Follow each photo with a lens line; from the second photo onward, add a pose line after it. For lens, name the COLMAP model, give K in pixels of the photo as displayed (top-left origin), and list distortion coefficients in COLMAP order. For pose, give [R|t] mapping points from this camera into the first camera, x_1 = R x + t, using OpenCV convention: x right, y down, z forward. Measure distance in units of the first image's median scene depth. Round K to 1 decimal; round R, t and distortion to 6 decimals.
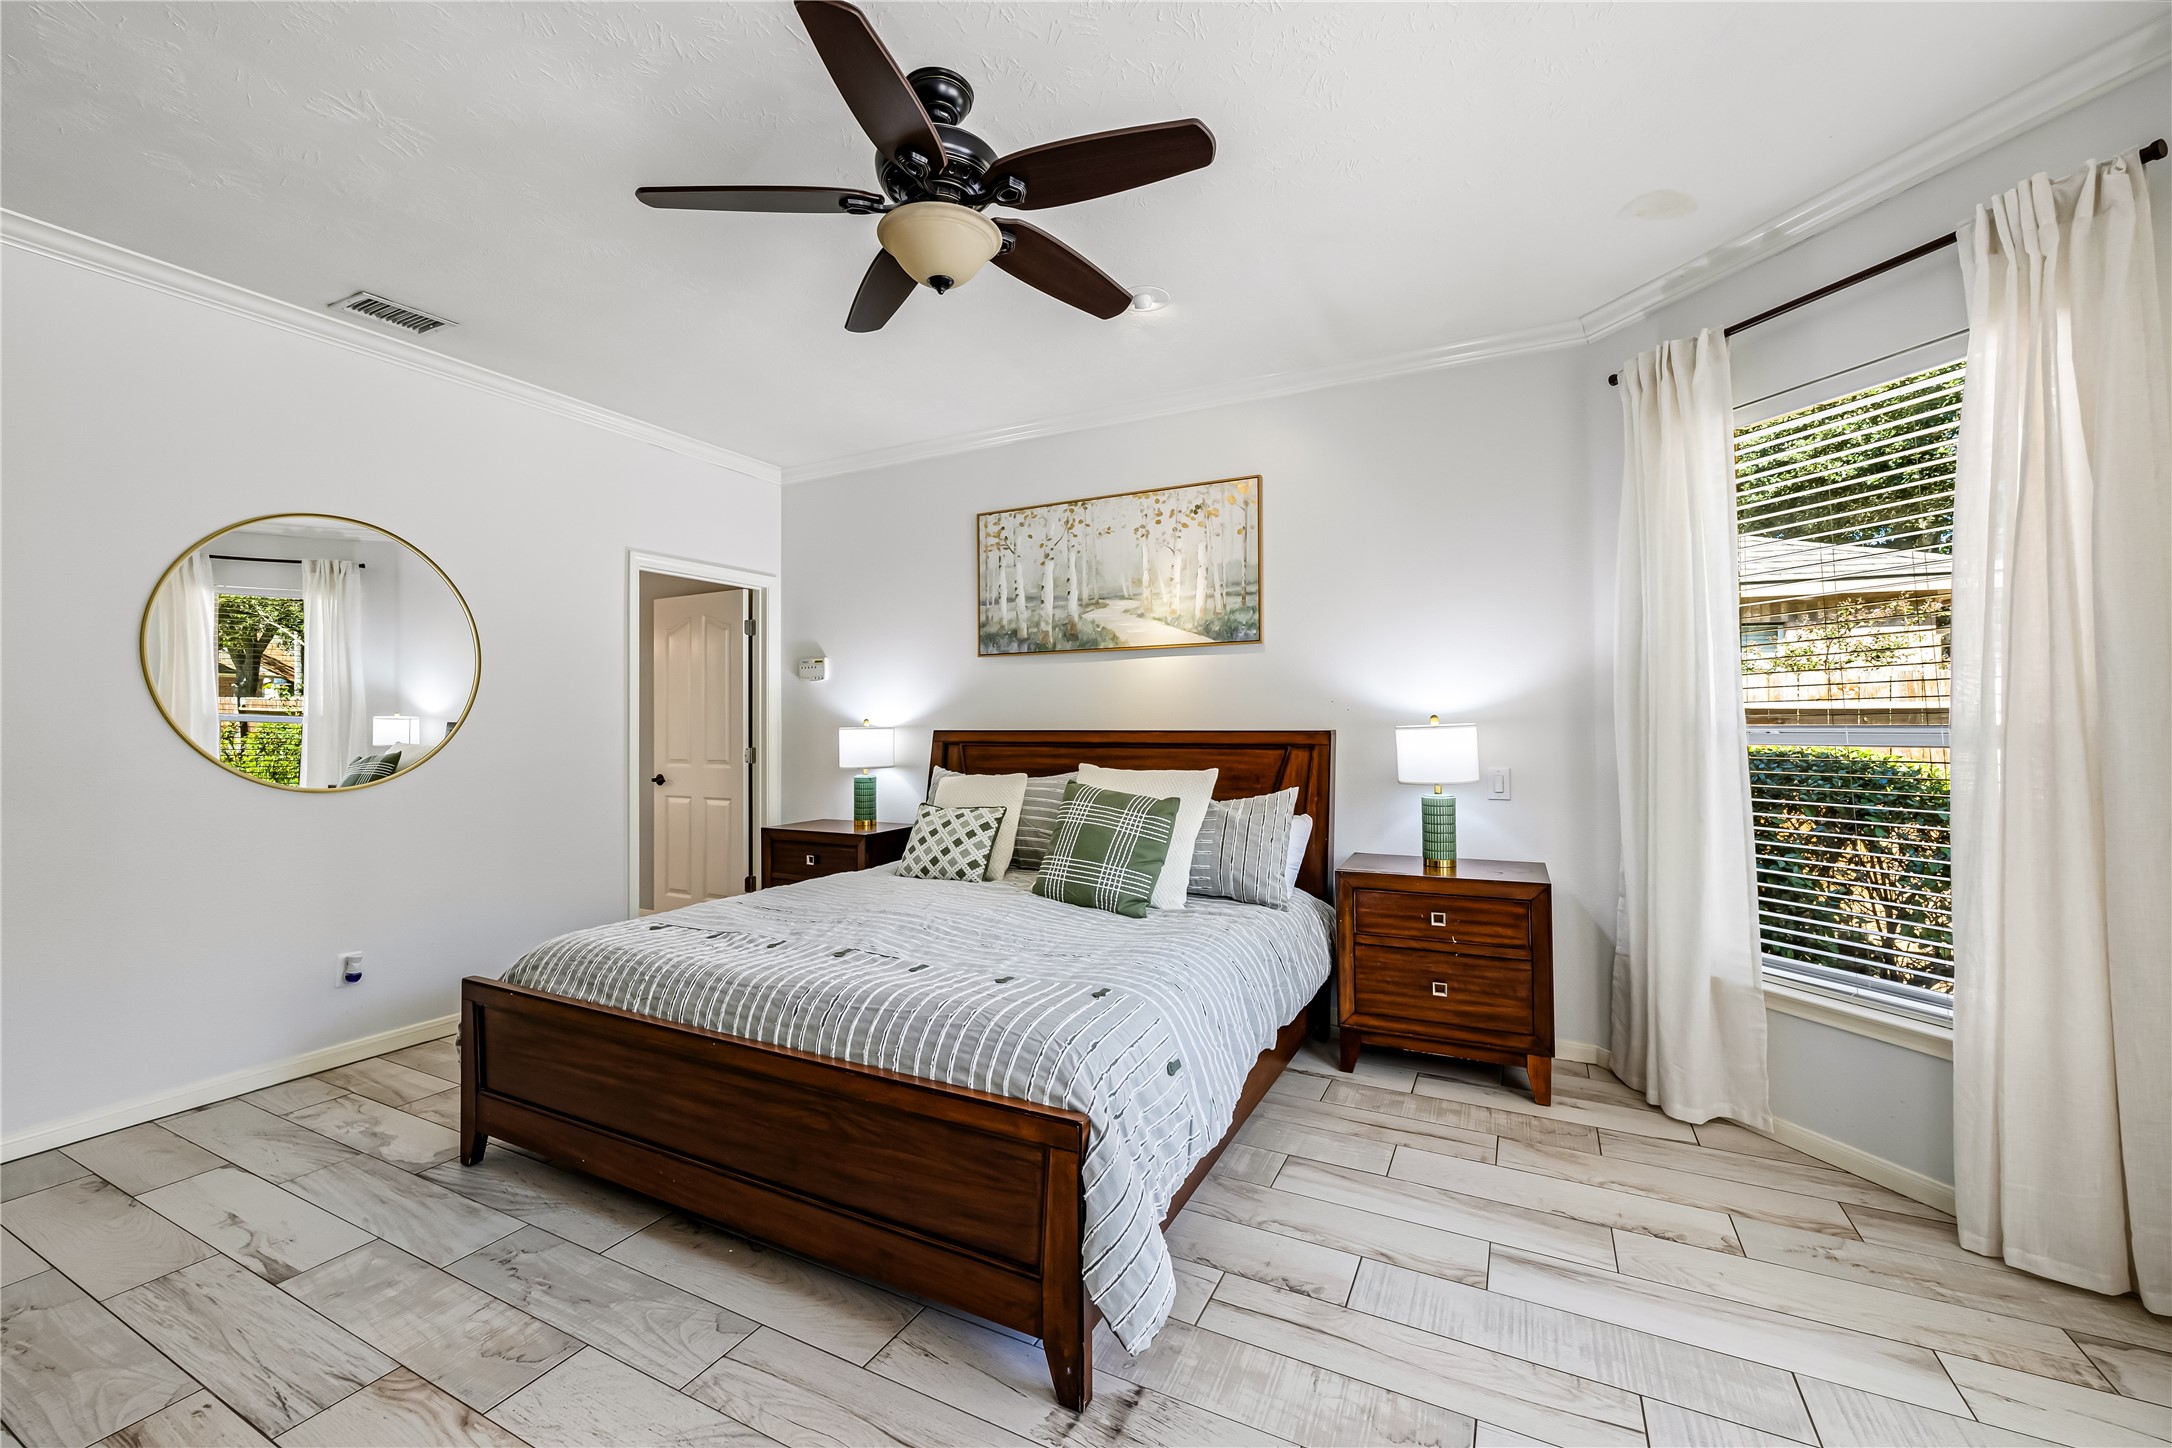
lens RADIAL K [[884.6, 0, 1068.3], [0, 884.6, 710.4], [0, 0, 1]] dist [-0.004874, 0.000277]
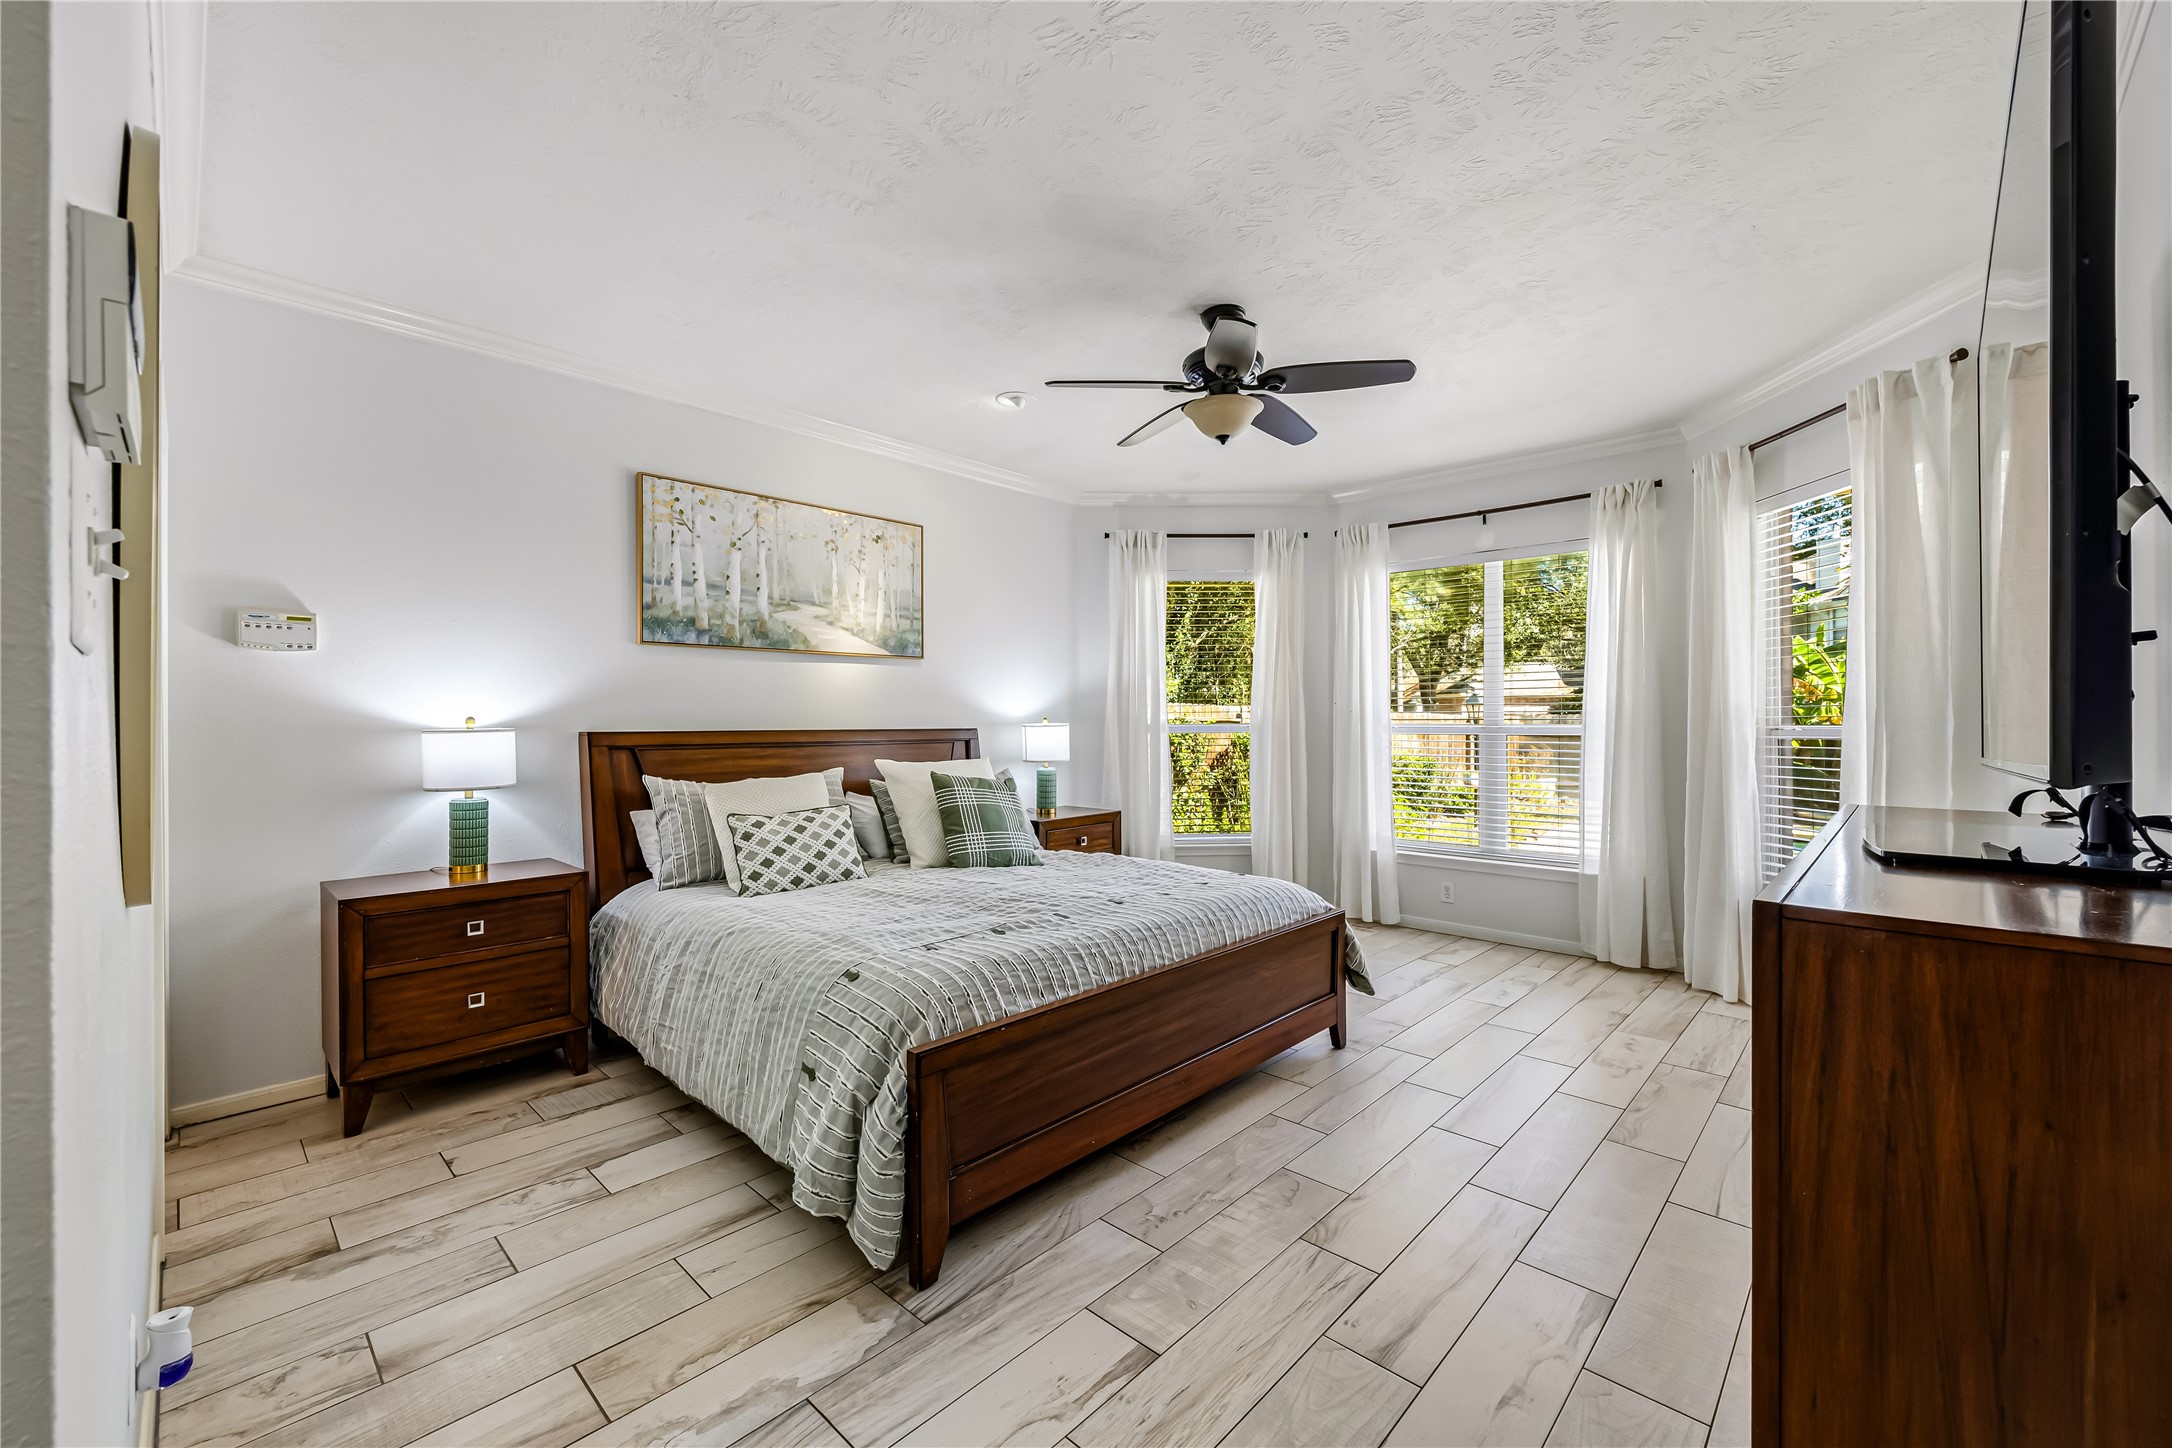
lens RADIAL K [[884.6, 0, 1063.7], [0, 884.6, 728.9], [0, 0, 1]] dist [-0.004874, 0.000277]
pose [[0.282508, -0.009202, 0.959221, -0.853307], [-0.016152, 0.999767, 0.014348, 0.001774], [-0.959129, -0.019546, 0.282293, 0.407080]]
